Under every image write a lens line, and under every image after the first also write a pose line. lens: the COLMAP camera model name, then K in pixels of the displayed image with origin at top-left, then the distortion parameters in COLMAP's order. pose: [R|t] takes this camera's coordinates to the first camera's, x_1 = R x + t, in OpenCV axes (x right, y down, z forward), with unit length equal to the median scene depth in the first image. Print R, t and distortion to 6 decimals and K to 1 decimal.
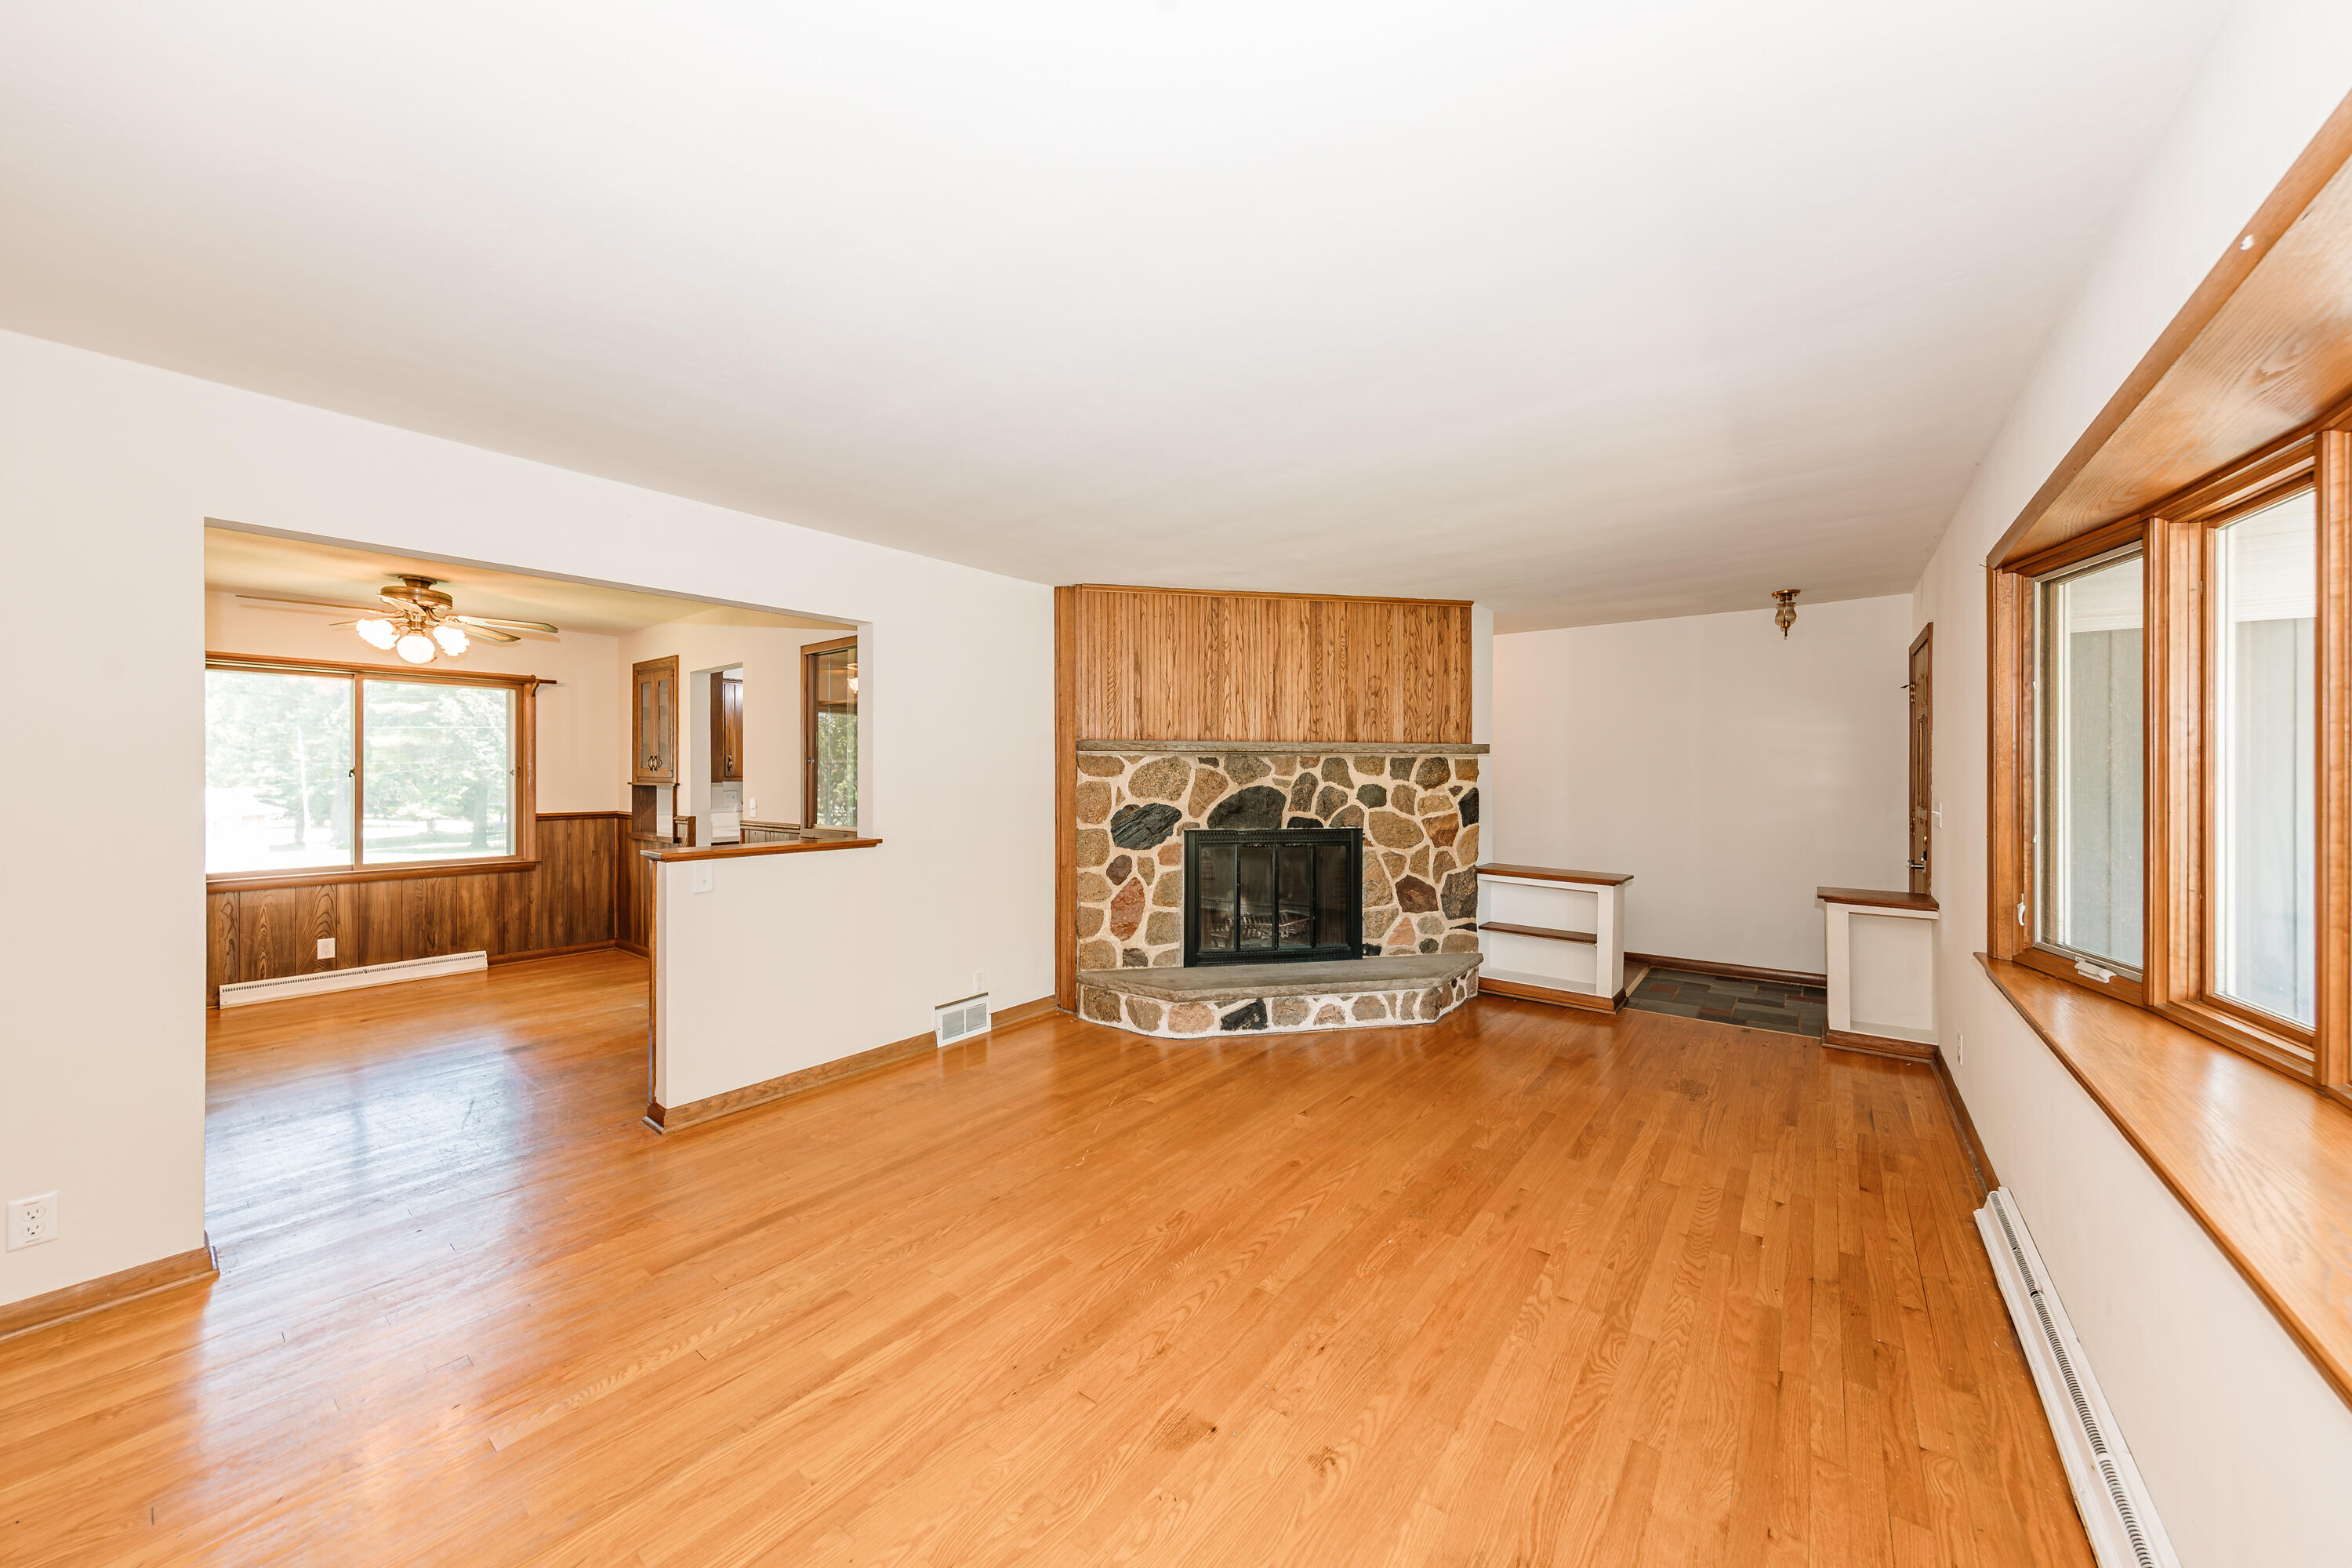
lens RADIAL K [[836.9, 0, 1152.3], [0, 836.9, 773.0], [0, 0, 1]] dist [0.008252, -0.000183]
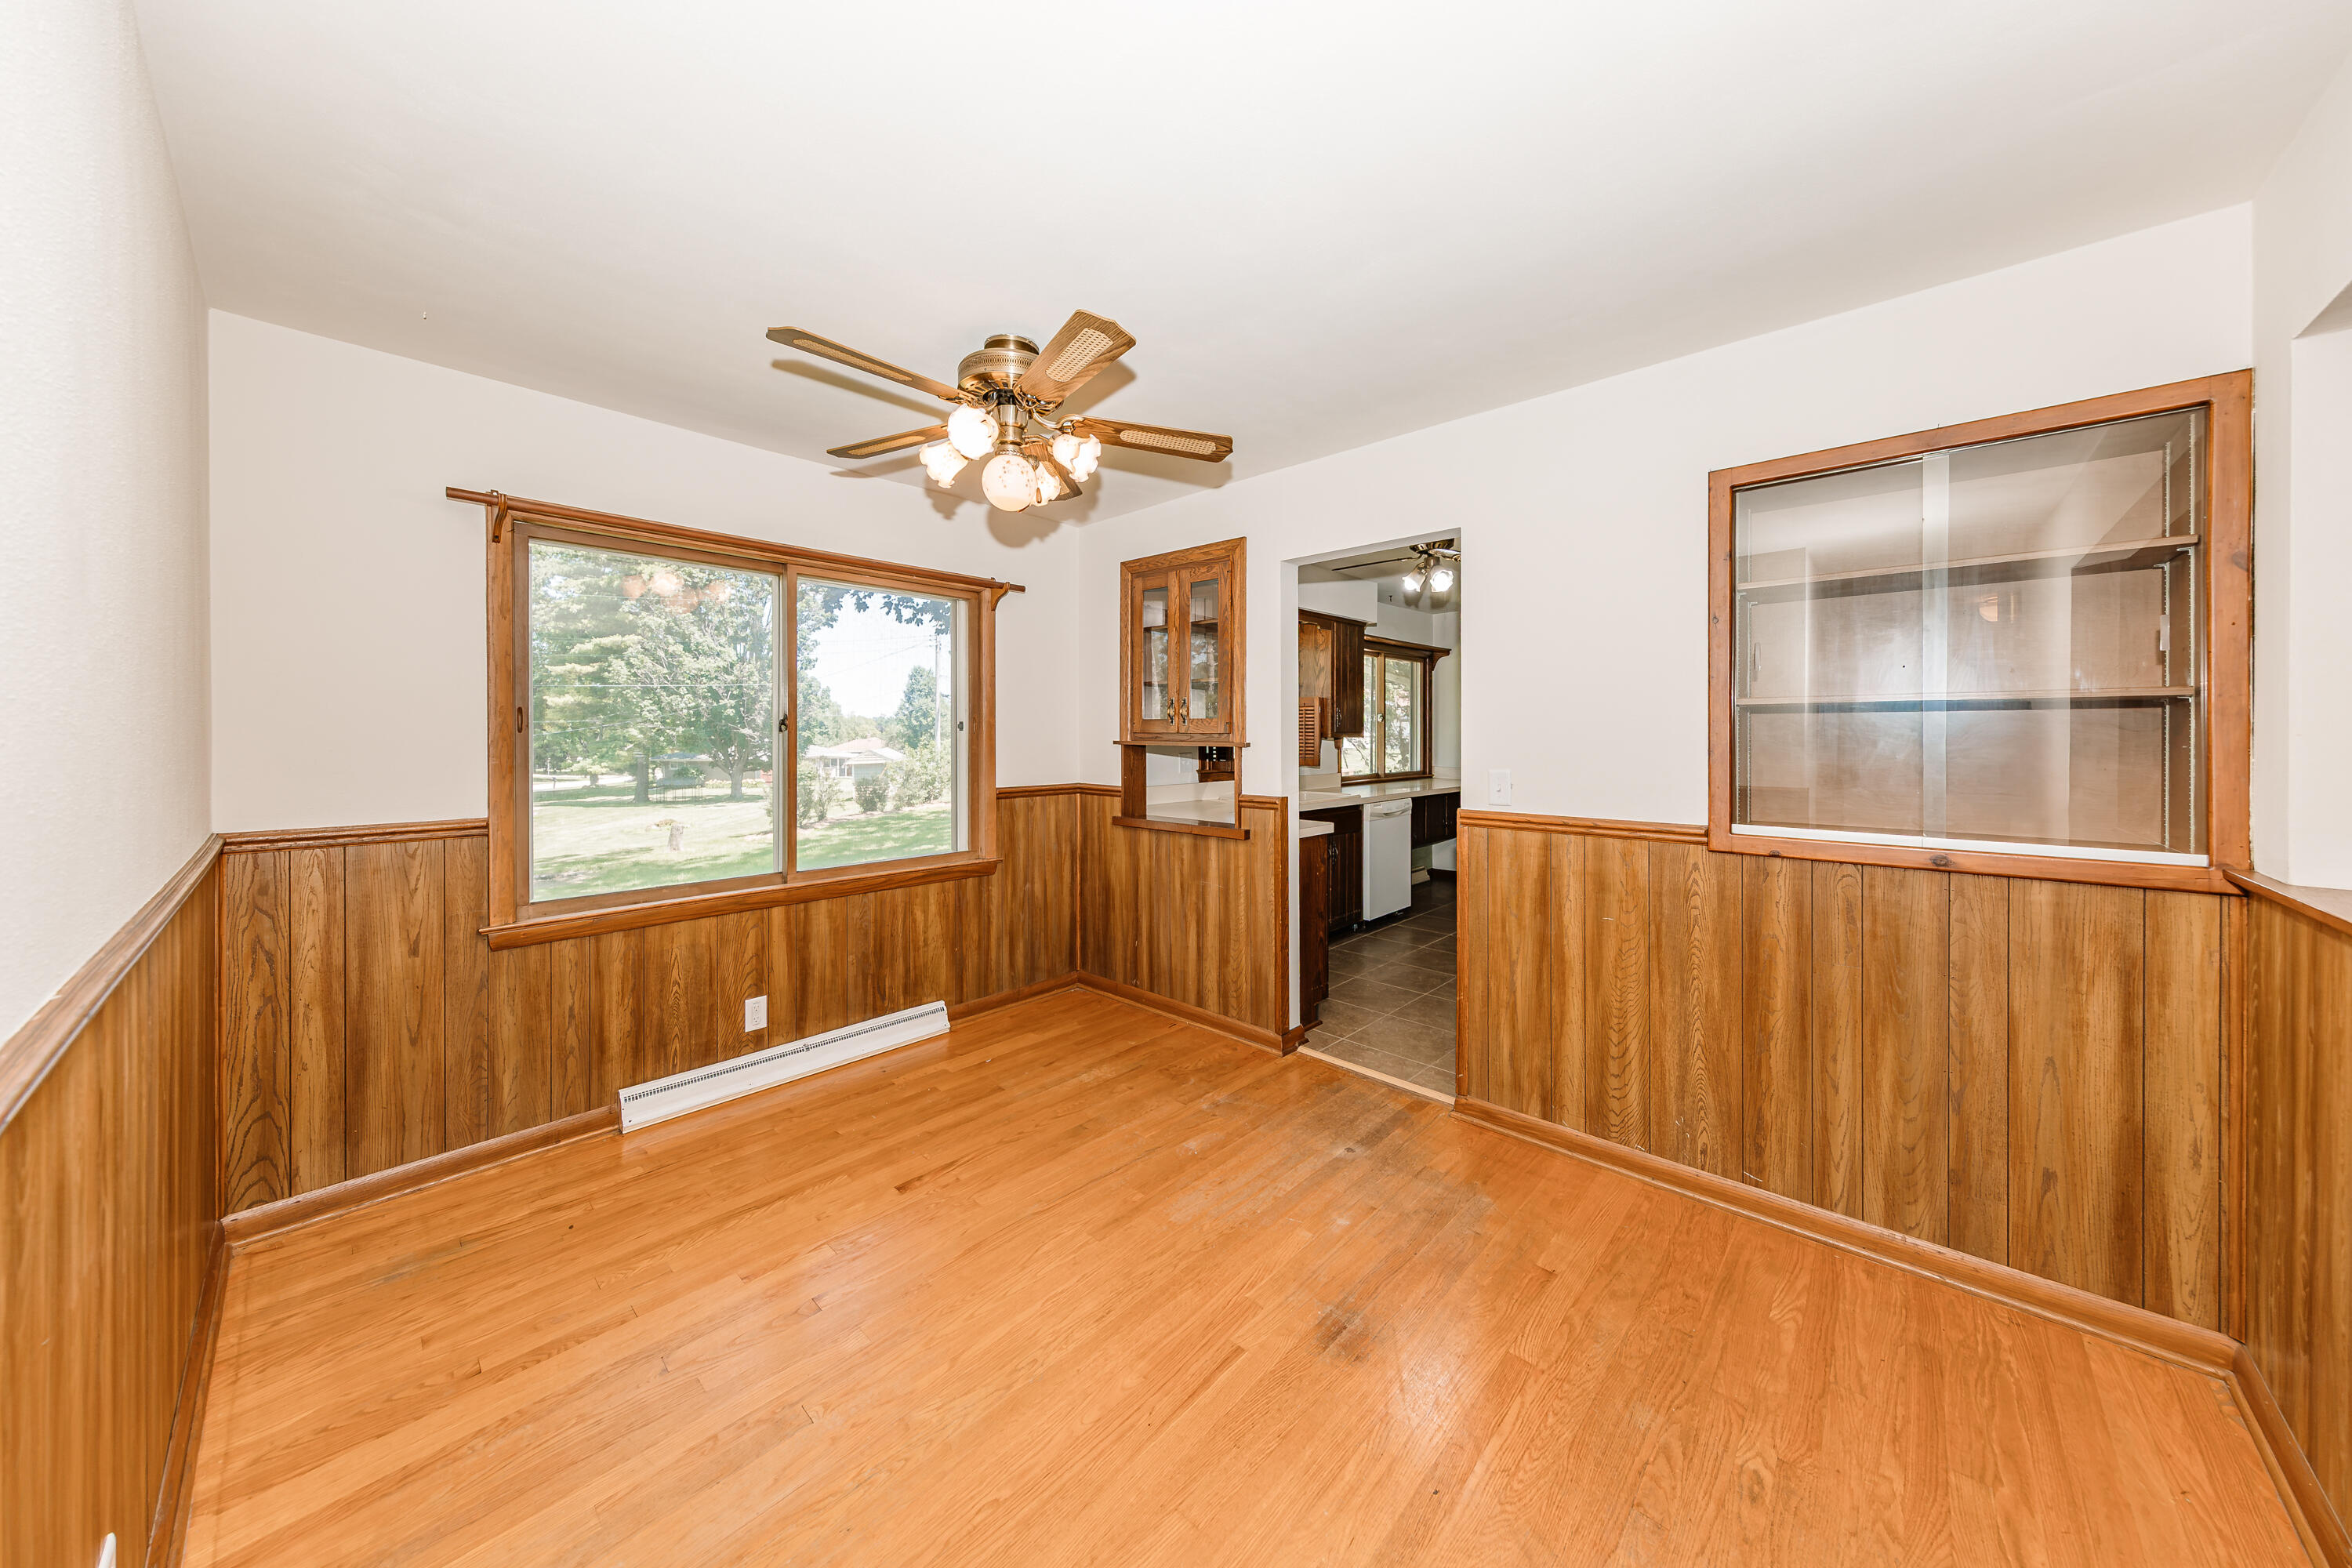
lens RADIAL K [[796.3, 0, 1181.7], [0, 796.3, 735.0], [0, 0, 1]] dist [0.000511, 0.000015]
pose [[0.998178, 0.003183, -0.060253, -0.426082], [-0.003019, 0.999991, 0.002821, 0.003600], [0.060262, -0.002634, 0.998179, 0.298281]]
